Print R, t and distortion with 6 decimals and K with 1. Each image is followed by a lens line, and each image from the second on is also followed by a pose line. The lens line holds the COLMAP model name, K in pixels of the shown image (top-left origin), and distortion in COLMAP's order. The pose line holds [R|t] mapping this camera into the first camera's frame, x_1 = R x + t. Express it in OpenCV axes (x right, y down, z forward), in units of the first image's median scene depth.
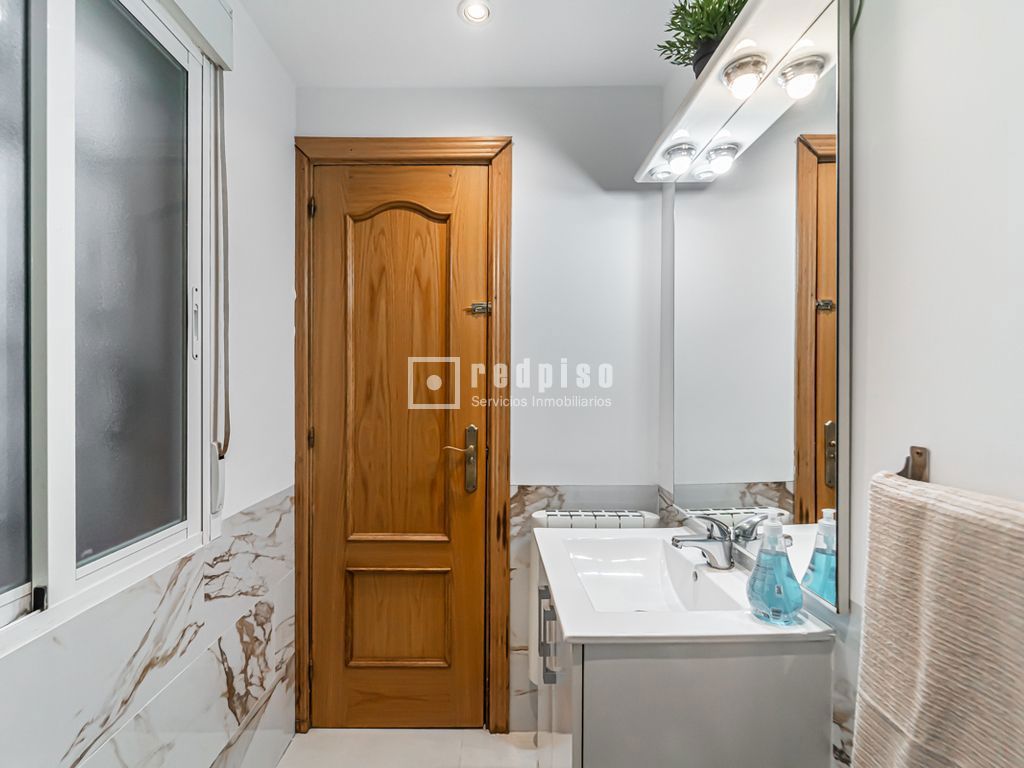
lens RADIAL K [[499.4, 0, 511.1], [0, 499.4, 379.1], [0, 0, 1]] dist [-0.000734, -0.000579]
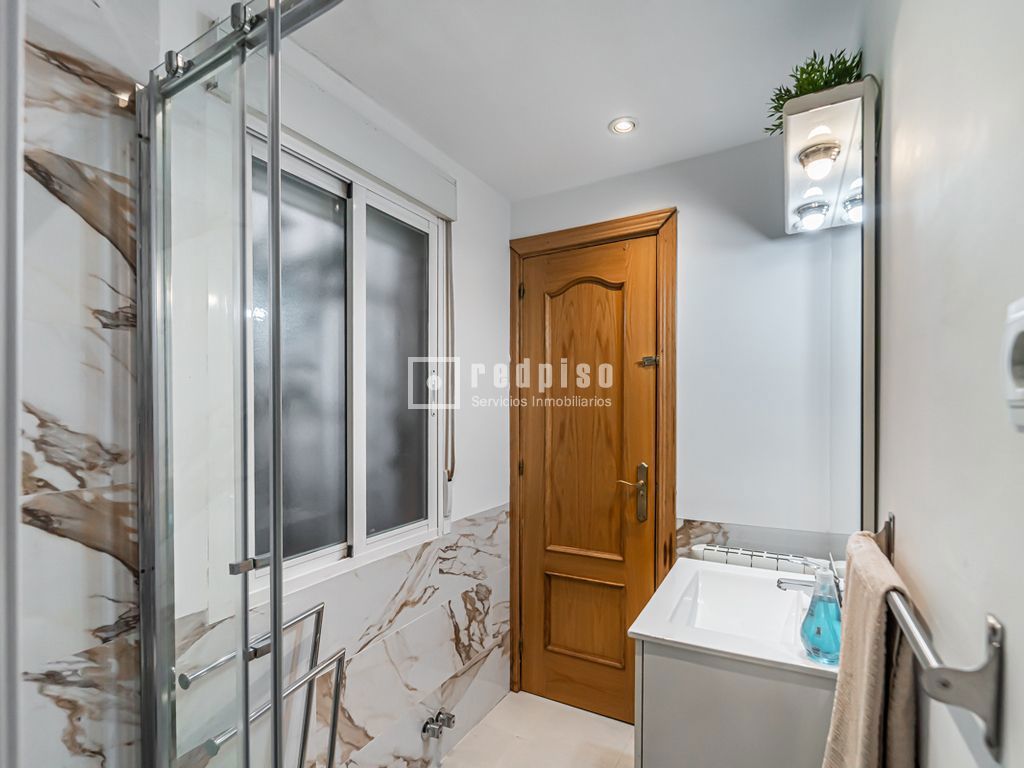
lens RADIAL K [[499.4, 0, 511.1], [0, 499.4, 379.1], [0, 0, 1]] dist [-0.000734, -0.000579]
pose [[0.865821, -0.041170, -0.498657, 0.277249], [0.019203, 0.998609, -0.049105, -0.057847], [0.499985, 0.032940, 0.865407, -0.185074]]
